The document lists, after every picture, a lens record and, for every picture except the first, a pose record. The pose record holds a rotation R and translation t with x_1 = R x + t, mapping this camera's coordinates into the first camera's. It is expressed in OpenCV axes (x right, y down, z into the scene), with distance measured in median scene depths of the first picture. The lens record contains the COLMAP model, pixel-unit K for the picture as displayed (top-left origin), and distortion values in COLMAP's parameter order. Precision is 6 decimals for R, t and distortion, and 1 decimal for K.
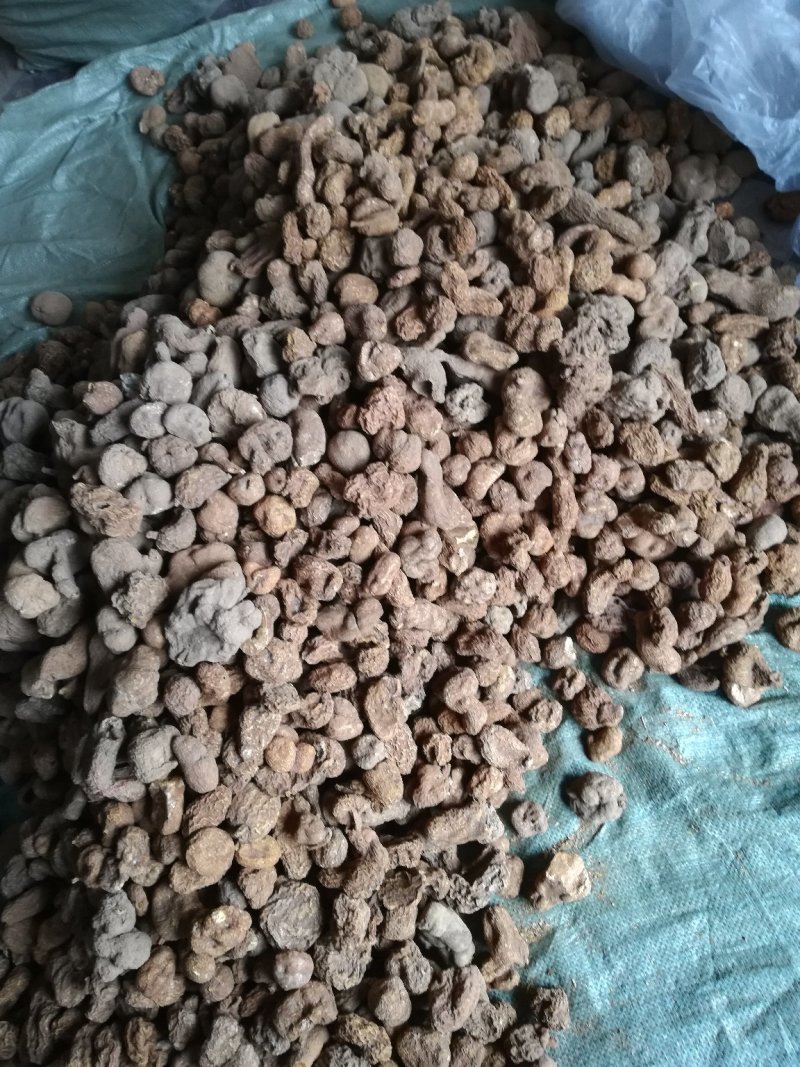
lens RADIAL K [[747.0, 0, 401.4], [0, 747.0, 487.1], [0, 0, 1]] dist [0.028916, -0.042895]
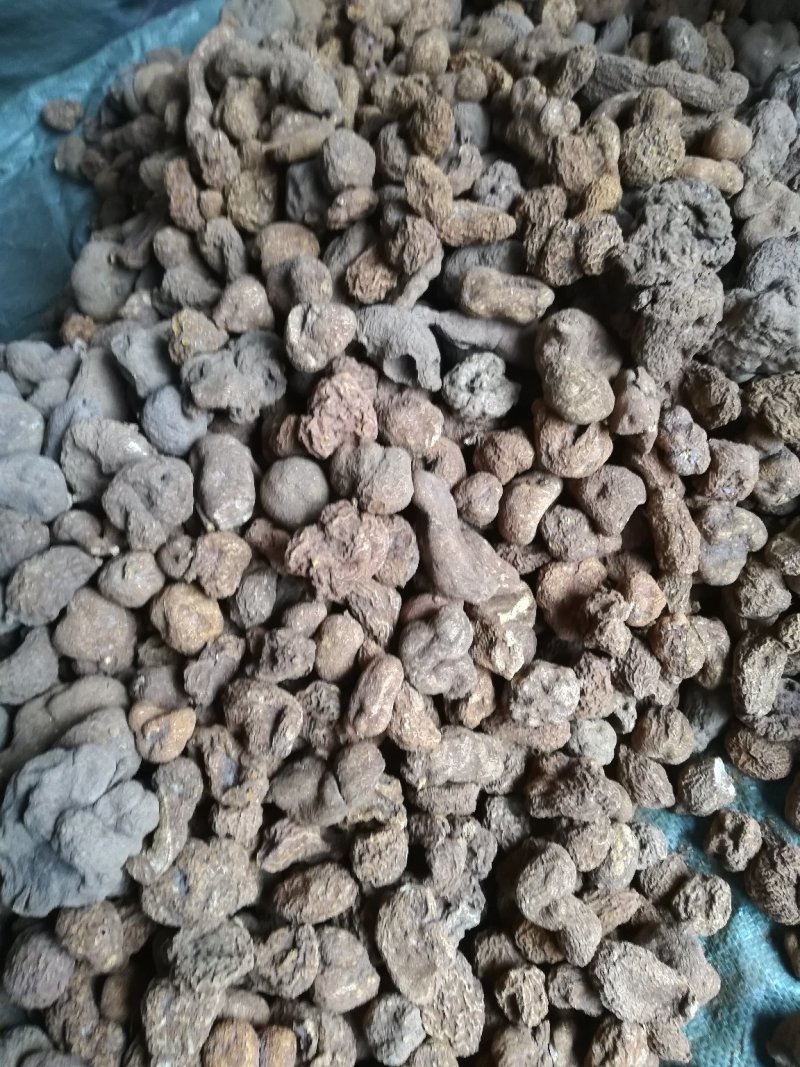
lens RADIAL K [[747.0, 0, 401.4], [0, 747.0, 487.1], [0, 0, 1]] dist [0.028916, -0.042895]
pose [[0.987106, -0.144537, -0.068784, 0.054988], [0.136164, 0.984120, -0.113876, 0.026931], [0.084151, 0.103041, 0.991111, 0.410819]]
